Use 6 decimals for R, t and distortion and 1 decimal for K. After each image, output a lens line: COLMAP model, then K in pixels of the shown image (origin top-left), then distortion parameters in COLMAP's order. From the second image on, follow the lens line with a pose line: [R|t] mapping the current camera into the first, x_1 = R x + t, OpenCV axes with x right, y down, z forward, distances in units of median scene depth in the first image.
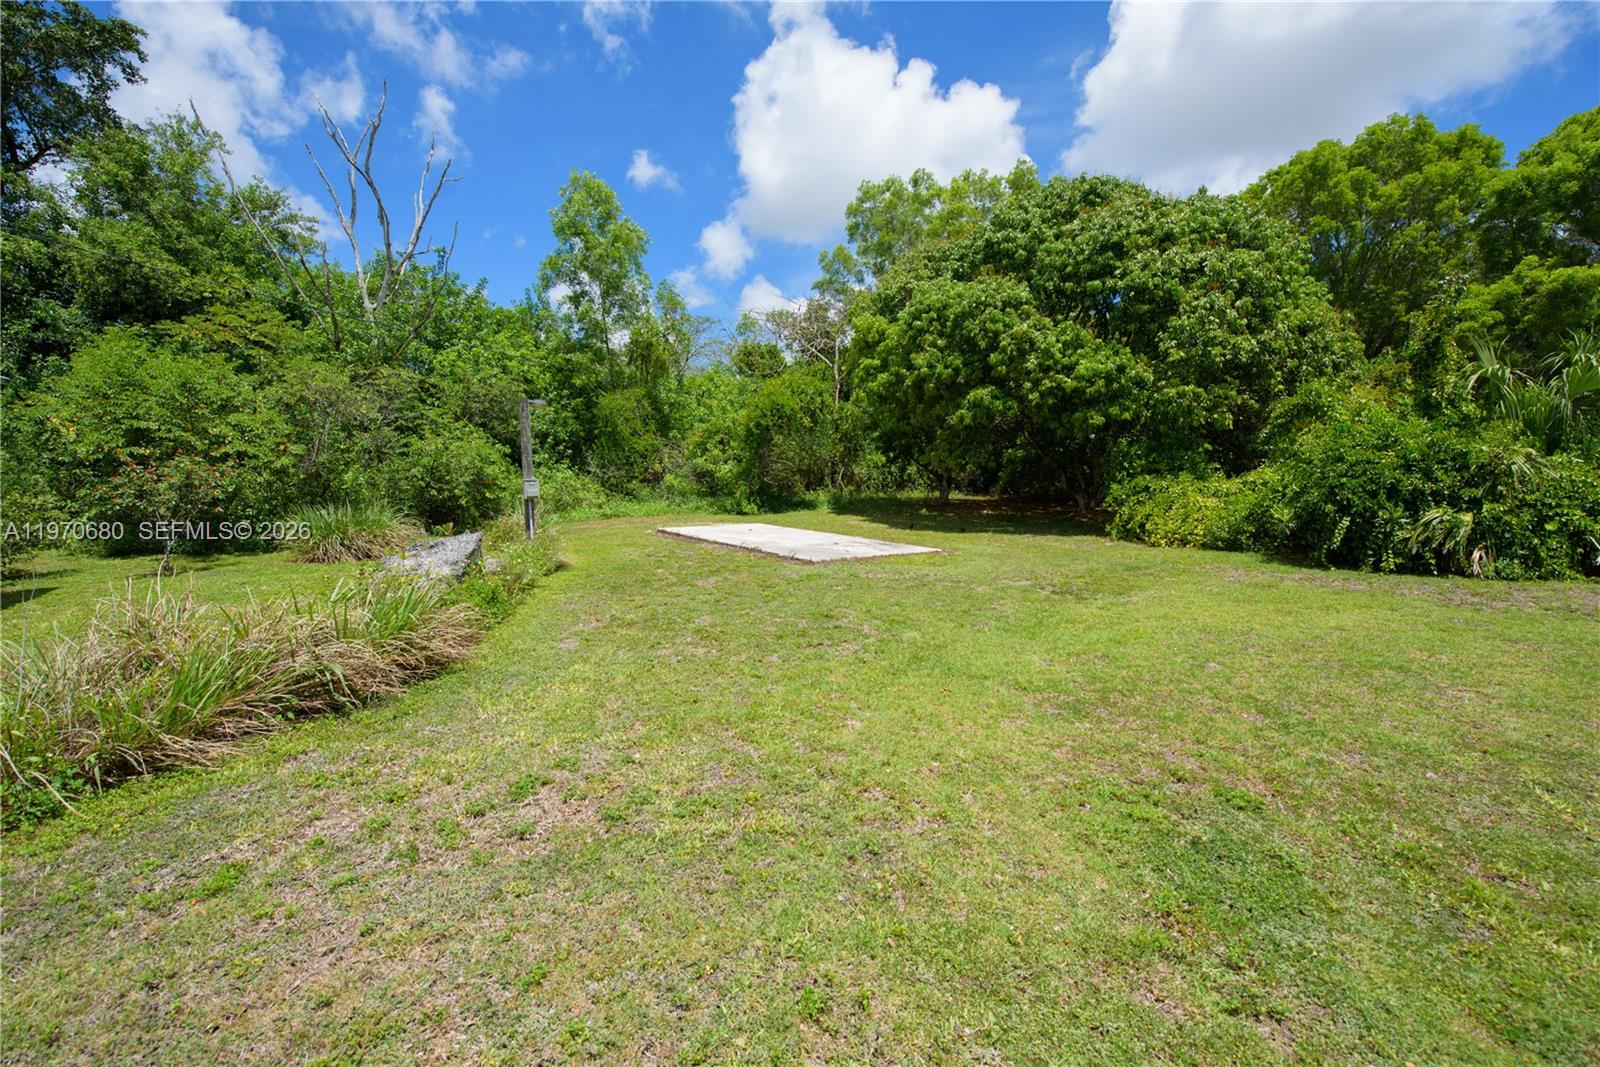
lens RADIAL K [[645.2, 0, 800.0], [0, 645.2, 533.5], [0, 0, 1]] dist [-0.019077, -0.000333]
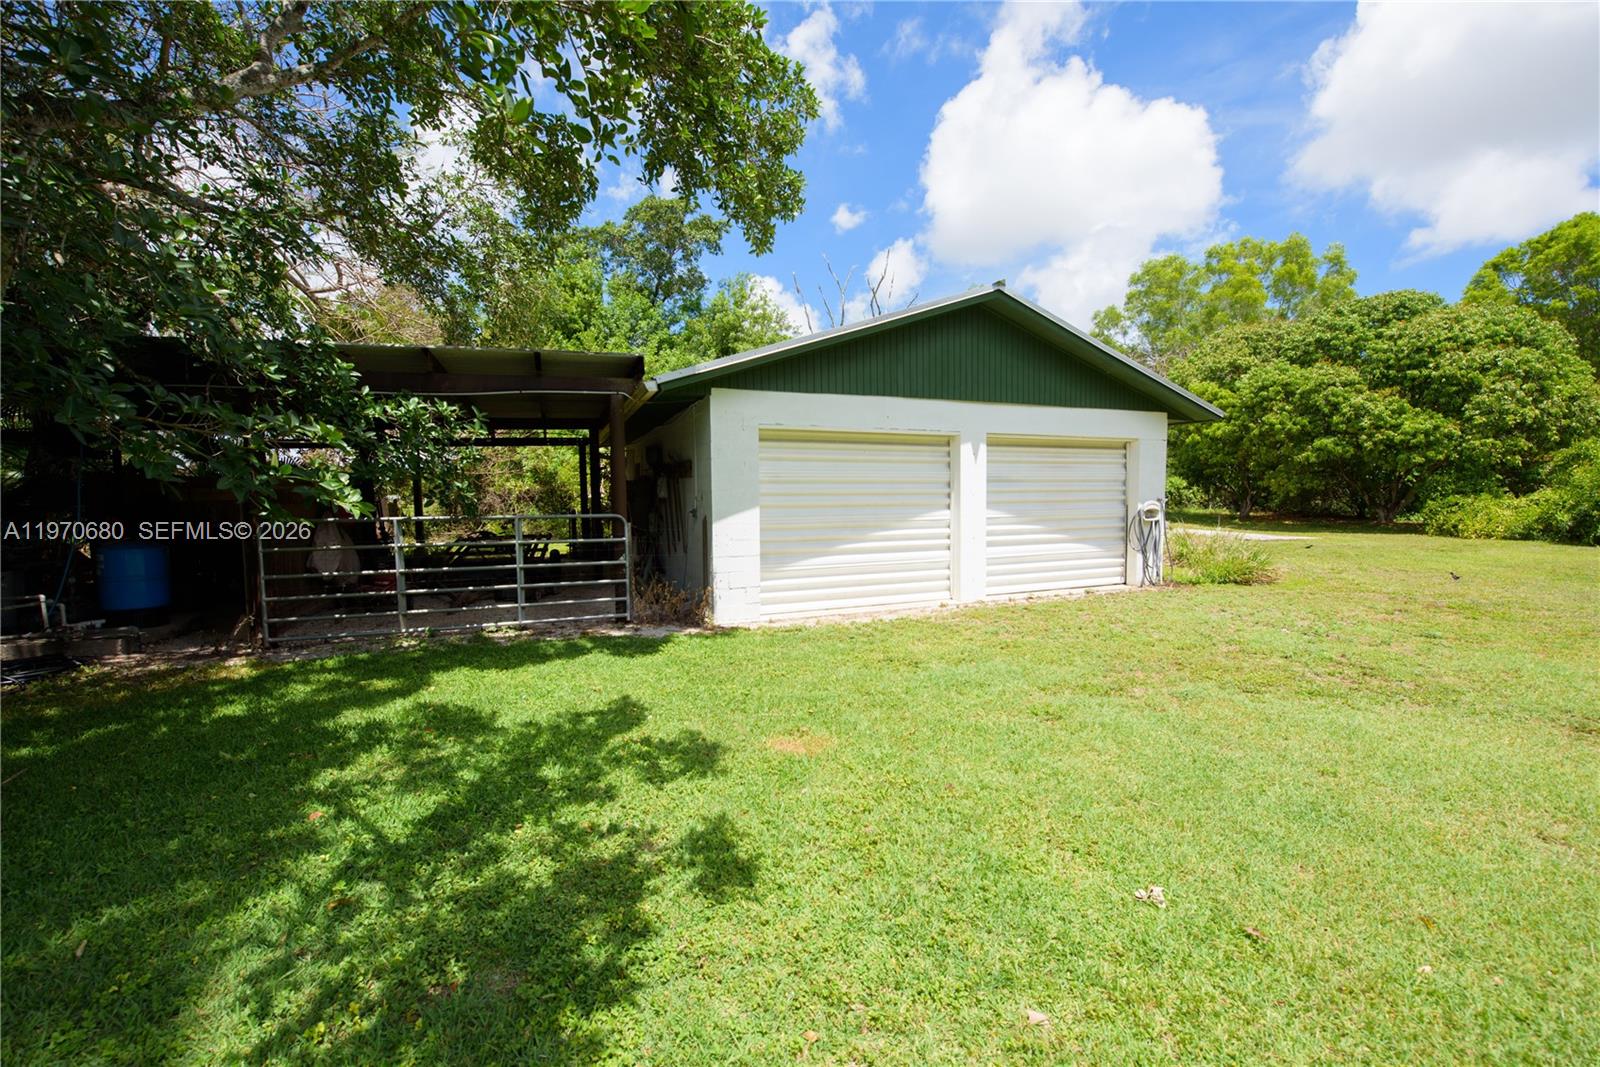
lens RADIAL K [[645.2, 0, 800.0], [0, 645.2, 533.5], [0, 0, 1]] dist [-0.019077, -0.000333]
pose [[0.978099, 0.017847, -0.207374, -0.691541], [-0.024657, 0.999237, -0.030297, 0.087697], [0.206675, 0.034746, 0.977792, -0.820834]]
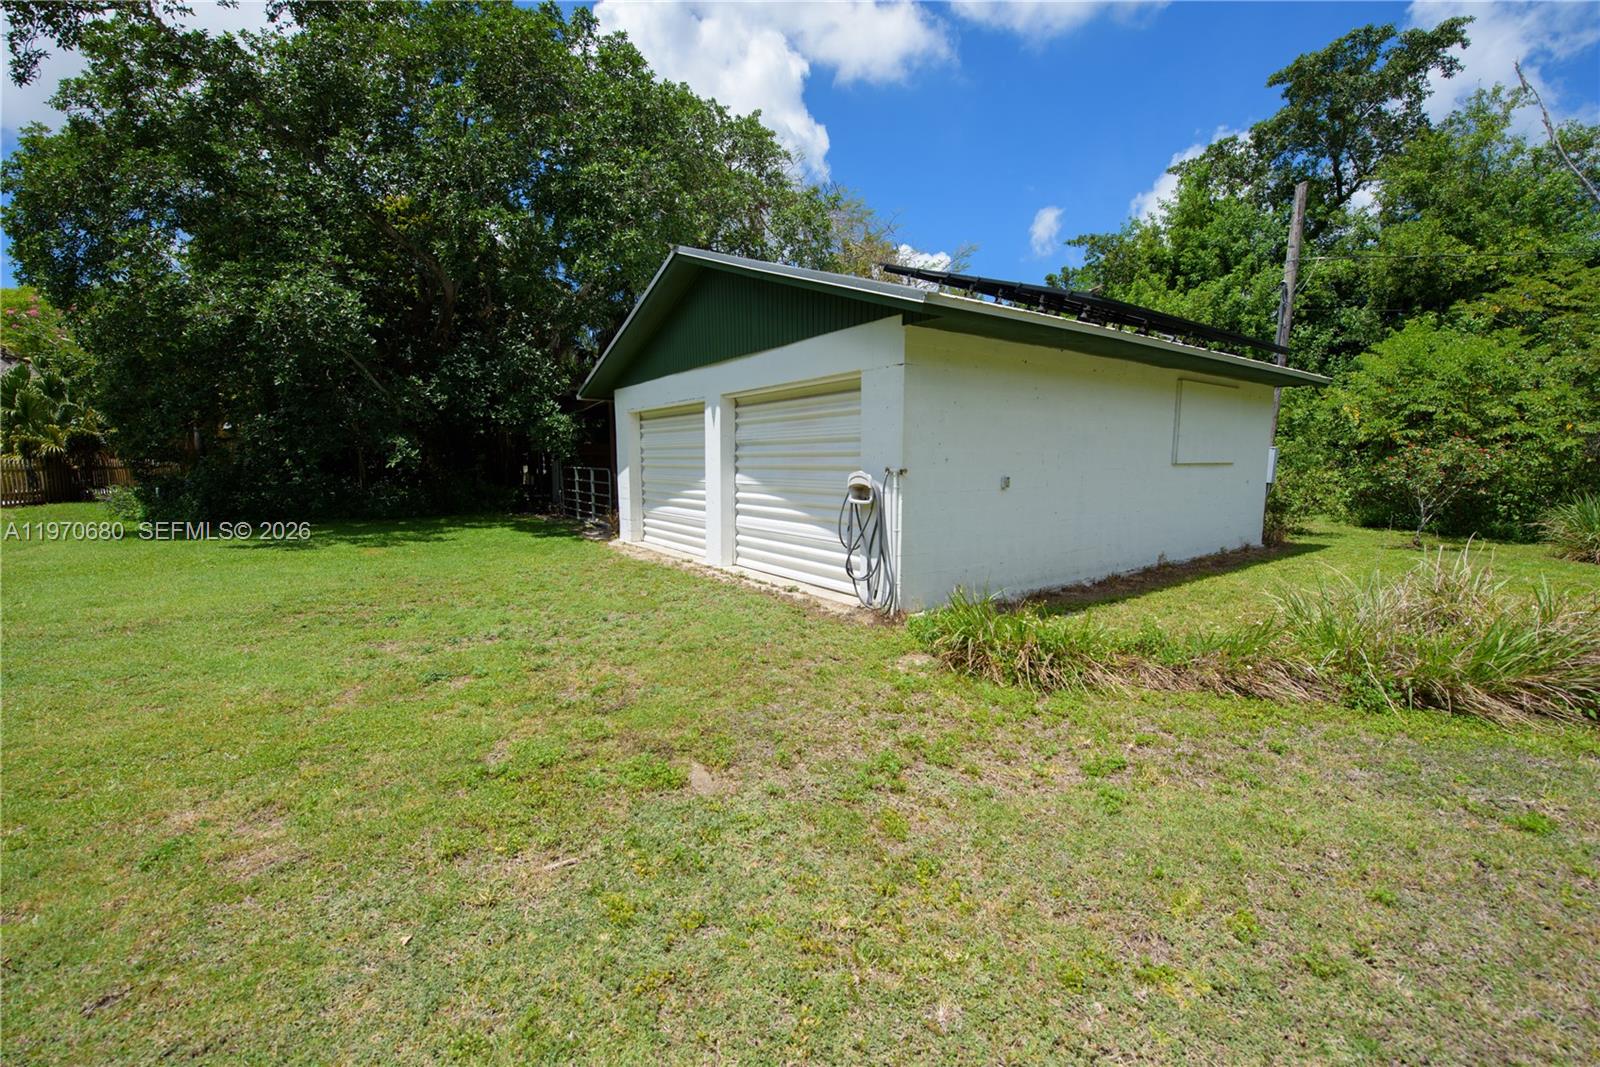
lens RADIAL K [[645.2, 0, 800.0], [0, 645.2, 533.5], [0, 0, 1]] dist [-0.019077, -0.000333]
pose [[0.041698, 0.126959, -0.991031, 0.010464], [-0.098778, 0.987558, 0.122358, 0.008818], [0.994235, 0.092790, 0.053720, -0.081531]]
